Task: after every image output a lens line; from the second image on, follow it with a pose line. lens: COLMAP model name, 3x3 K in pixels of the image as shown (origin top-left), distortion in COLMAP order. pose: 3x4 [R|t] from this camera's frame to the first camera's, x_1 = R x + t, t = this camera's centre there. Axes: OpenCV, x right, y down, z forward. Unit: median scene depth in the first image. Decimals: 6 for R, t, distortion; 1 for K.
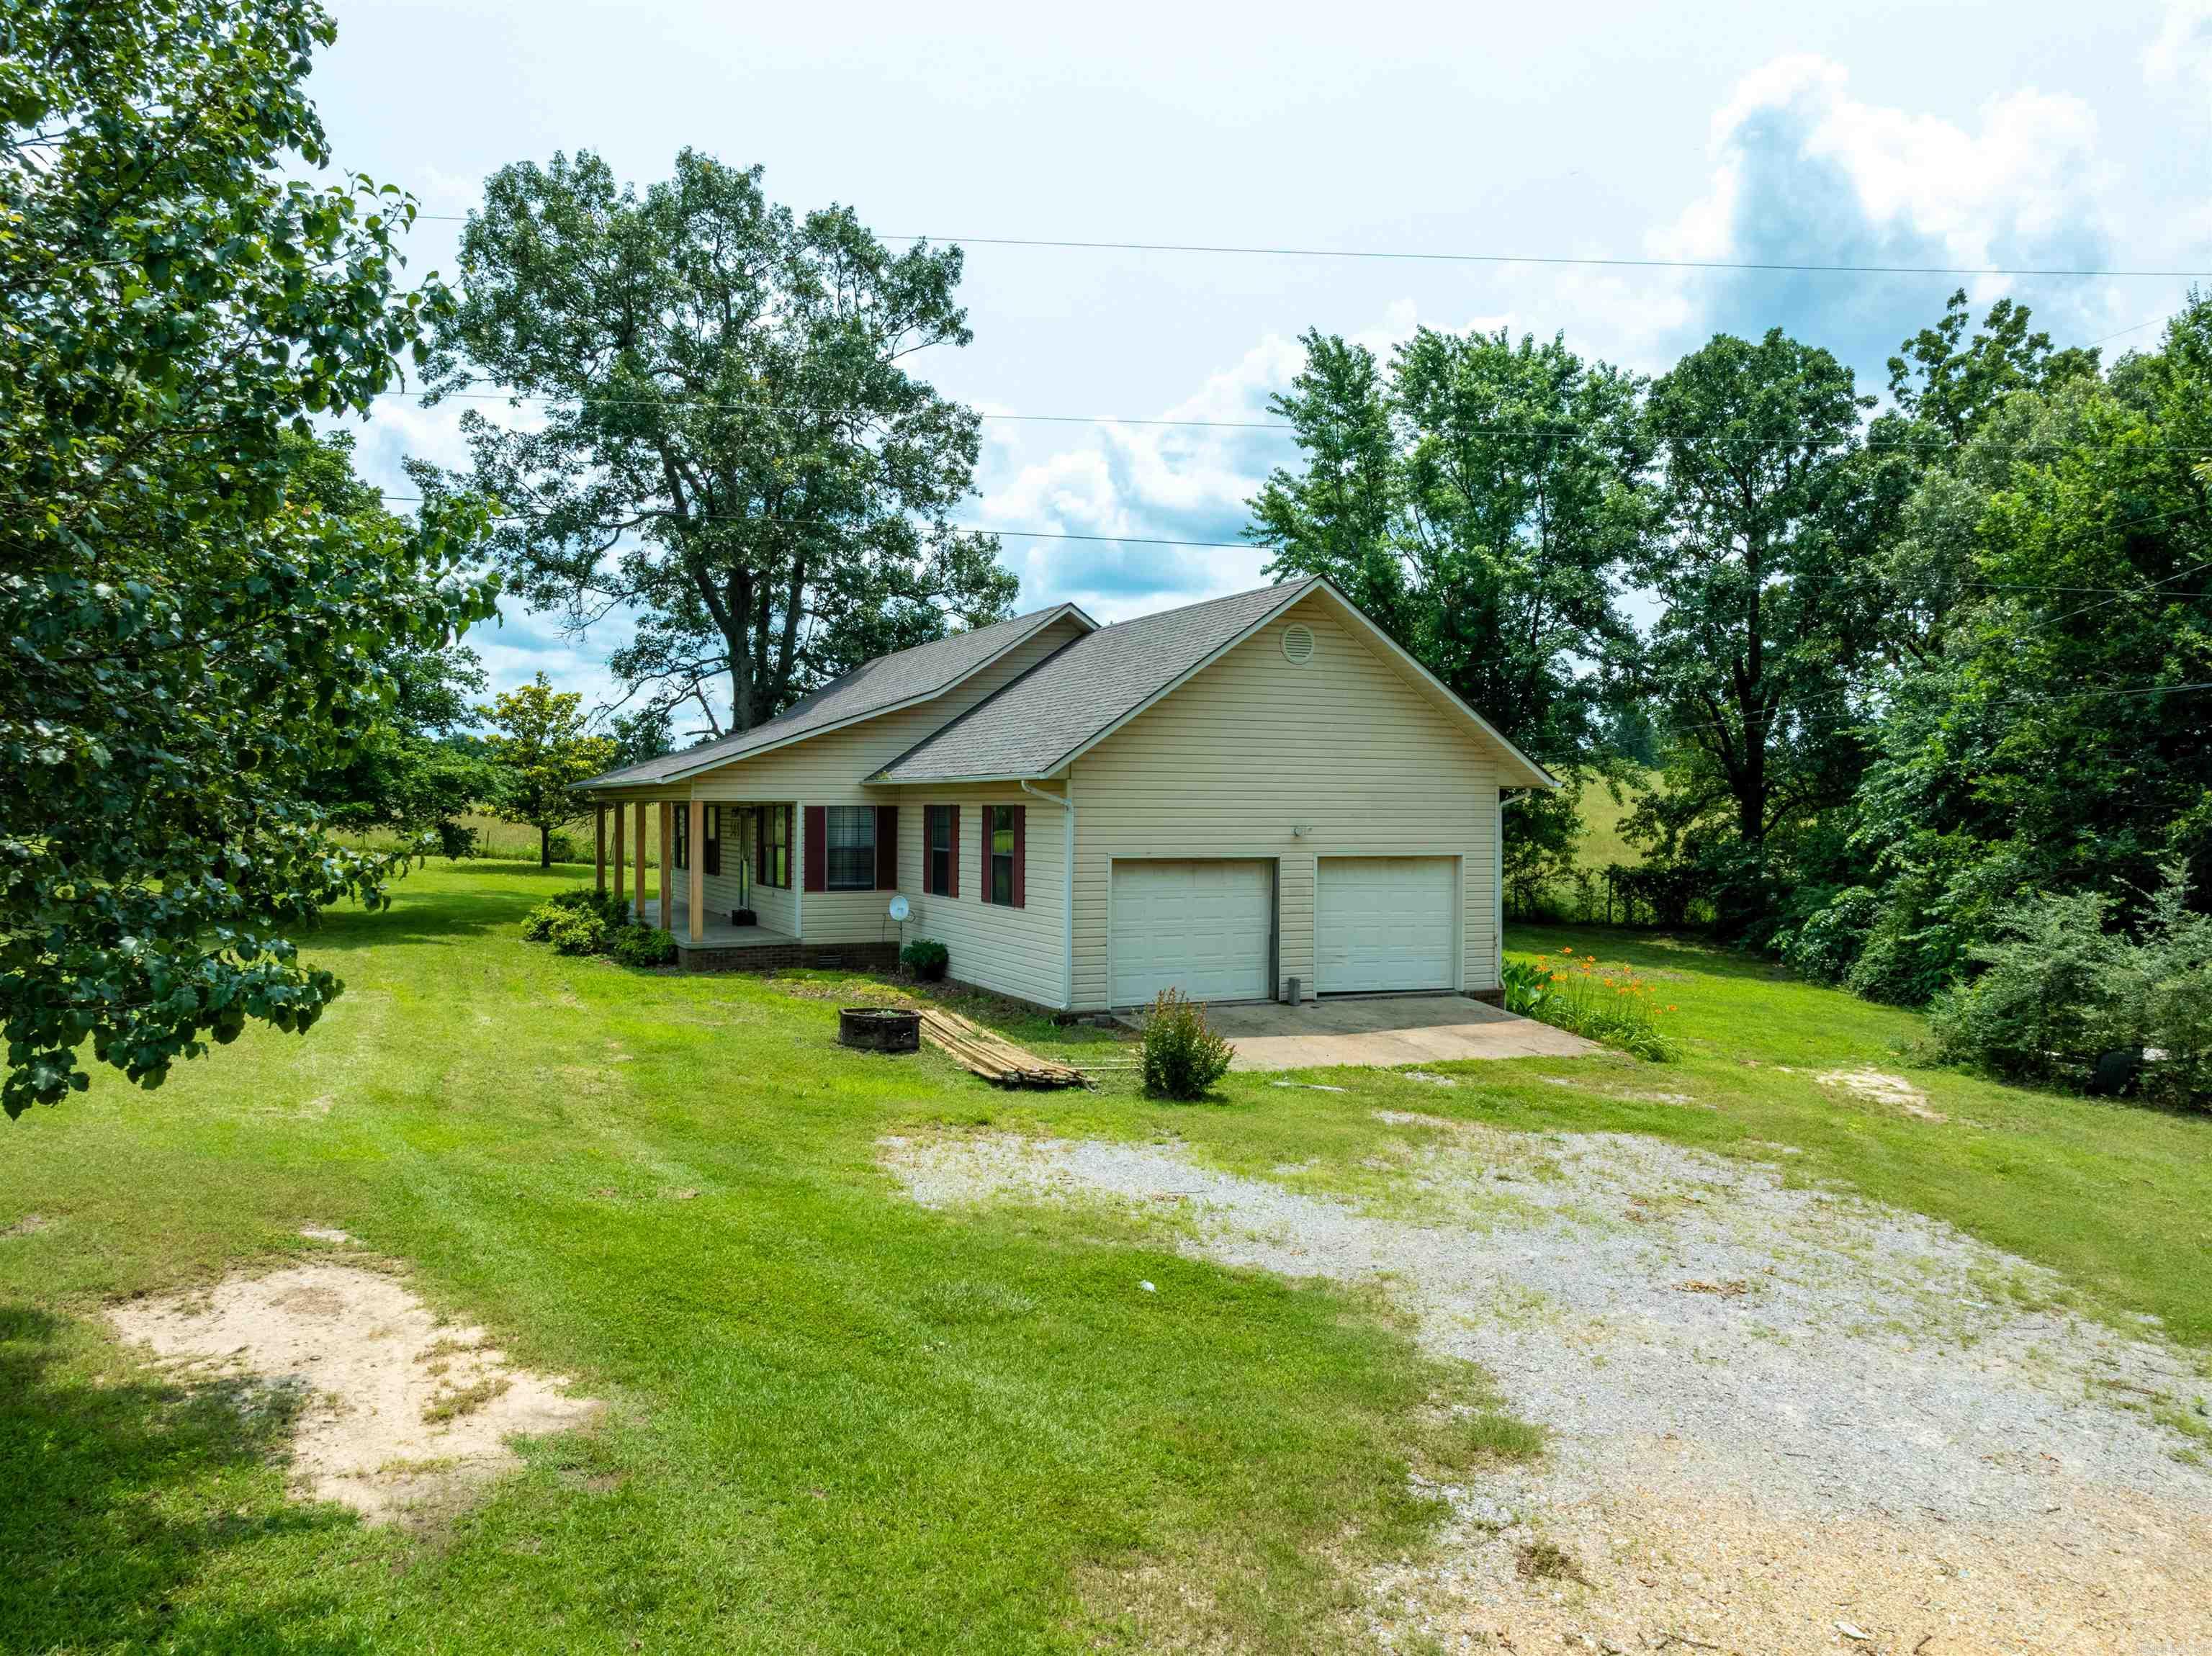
lens RADIAL K [[1540.2, 0, 1105.5], [0, 1540.2, 829.2], [0, 0, 1]] dist [-0.030362, 0.008837]
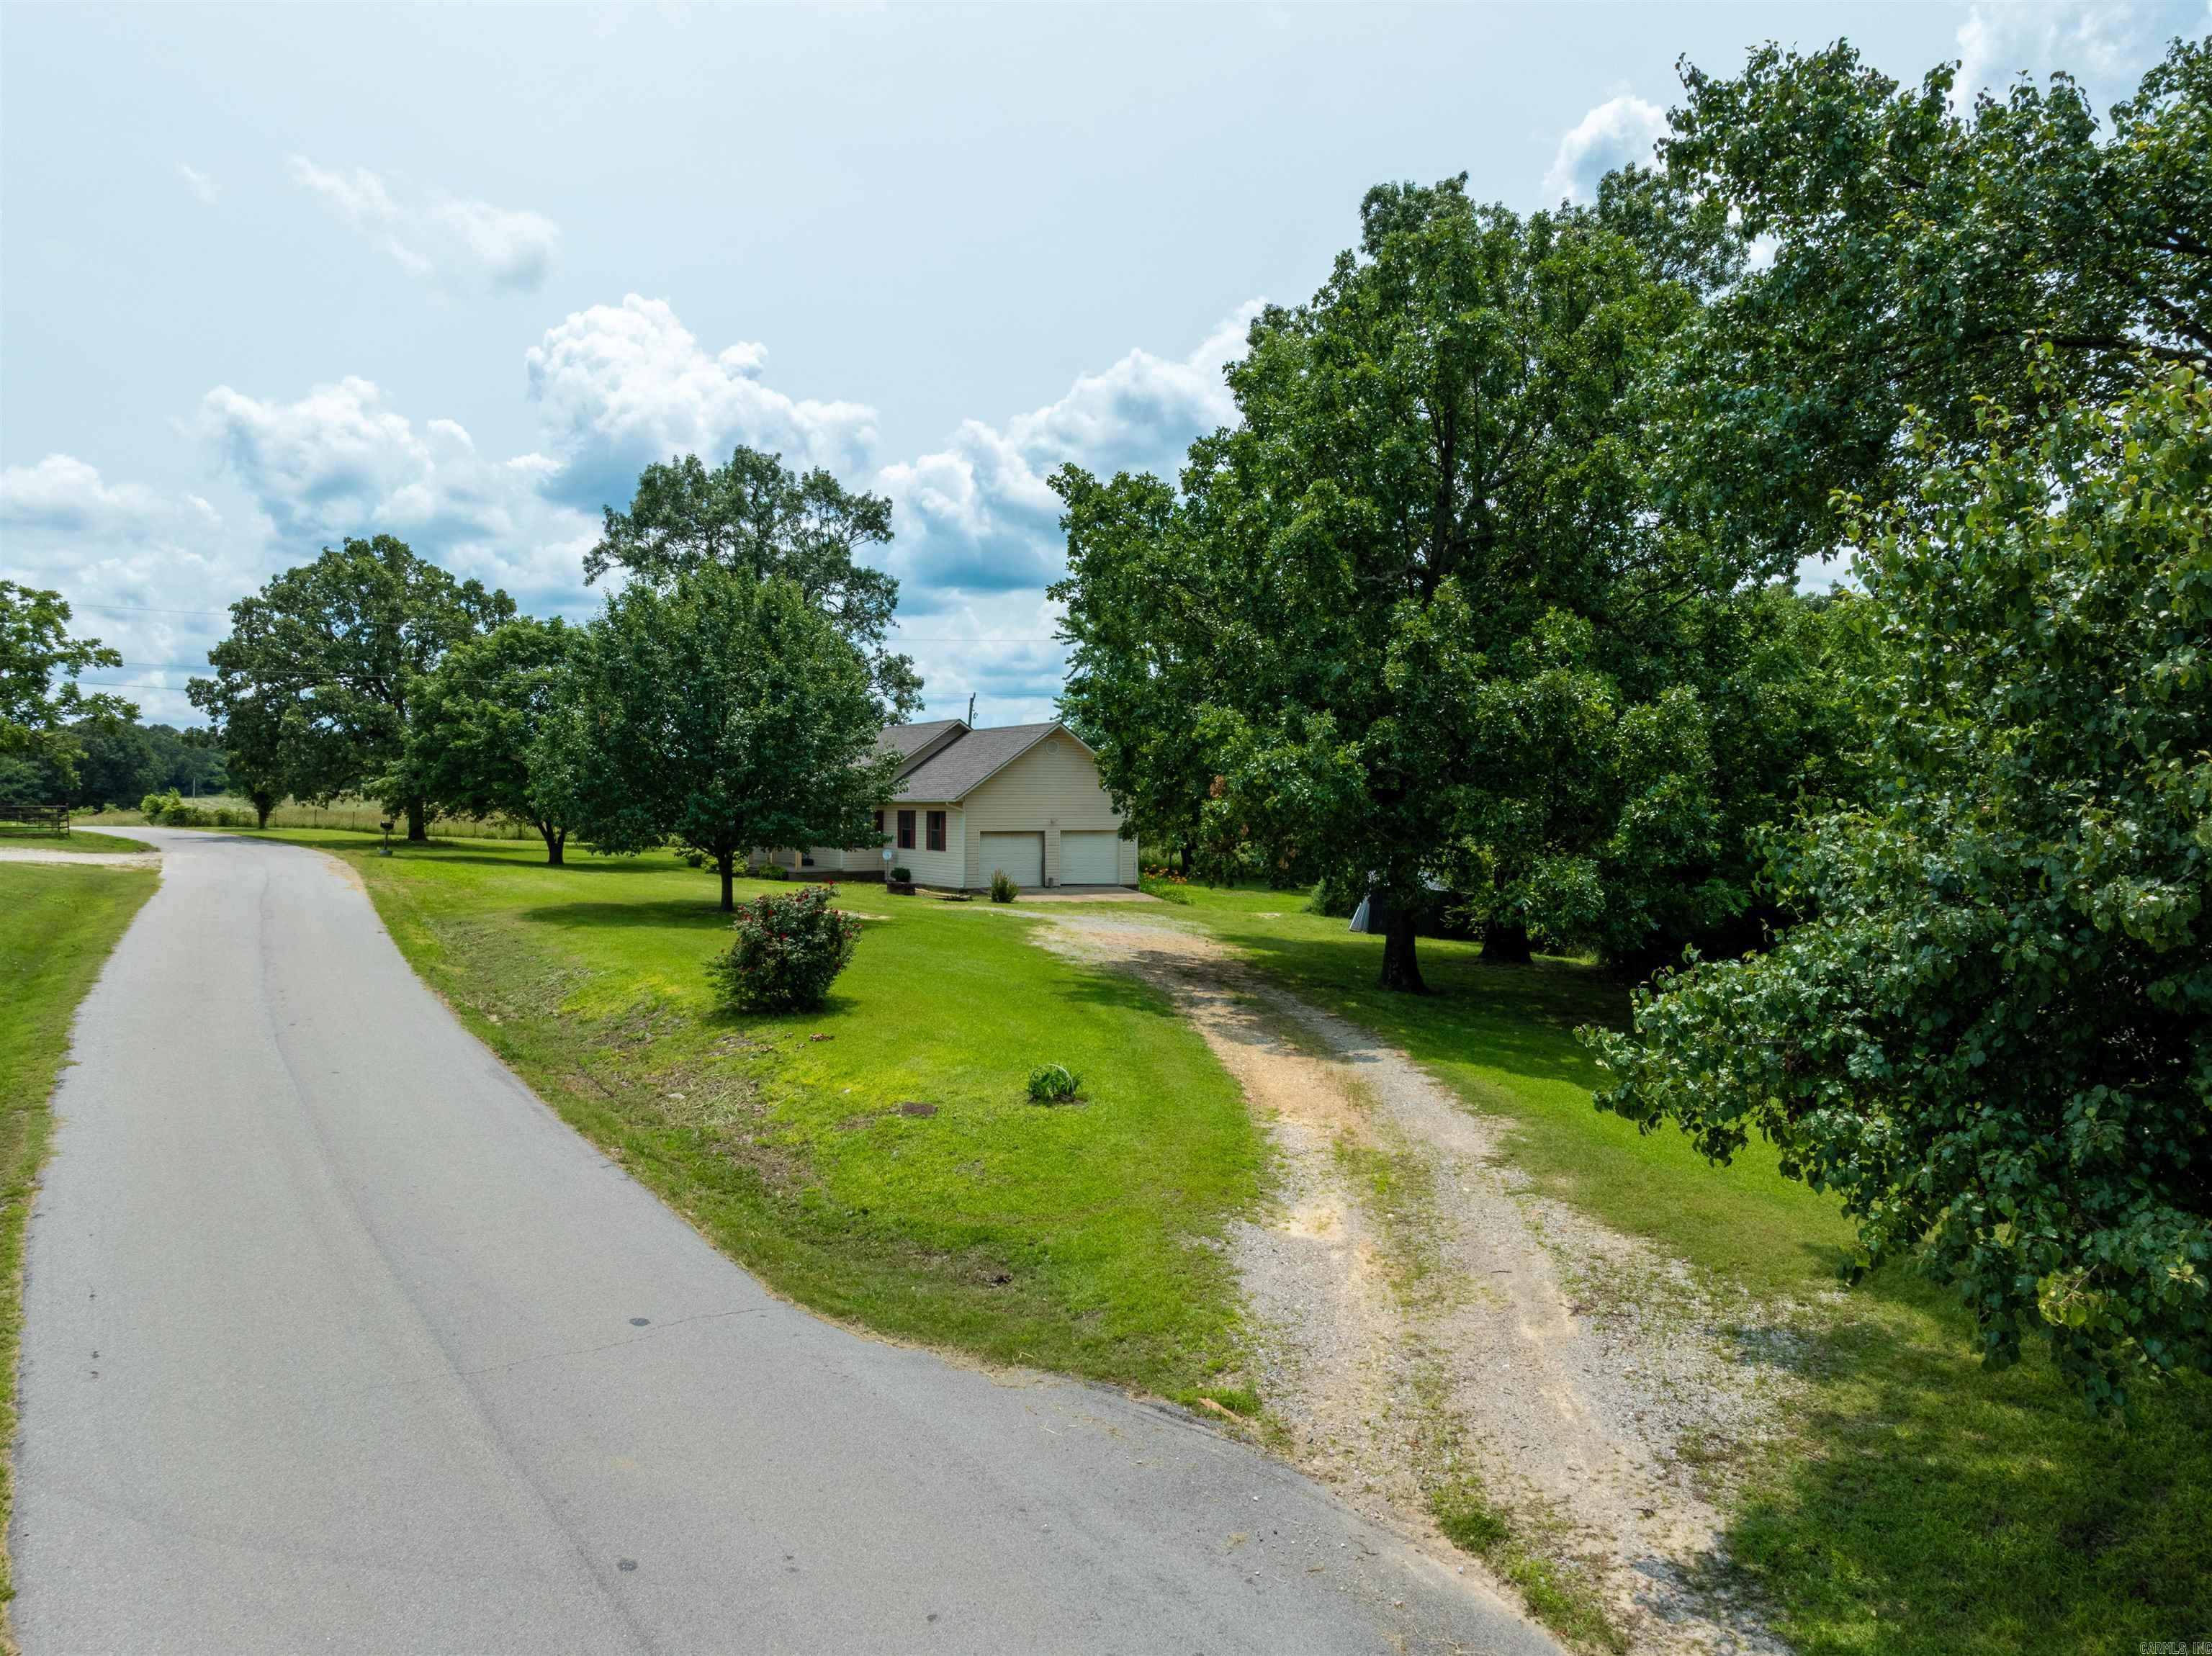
lens RADIAL K [[1540.2, 0, 1107.3], [0, 1540.2, 826.8], [0, 0, 1]] dist [-0.030362, 0.008837]
pose [[0.995581, -0.003688, 0.093839, -0.020875], [0.003495, 0.999991, 0.002226, 0.005417], [-0.093846, -0.001888, 0.995585, -1.337344]]
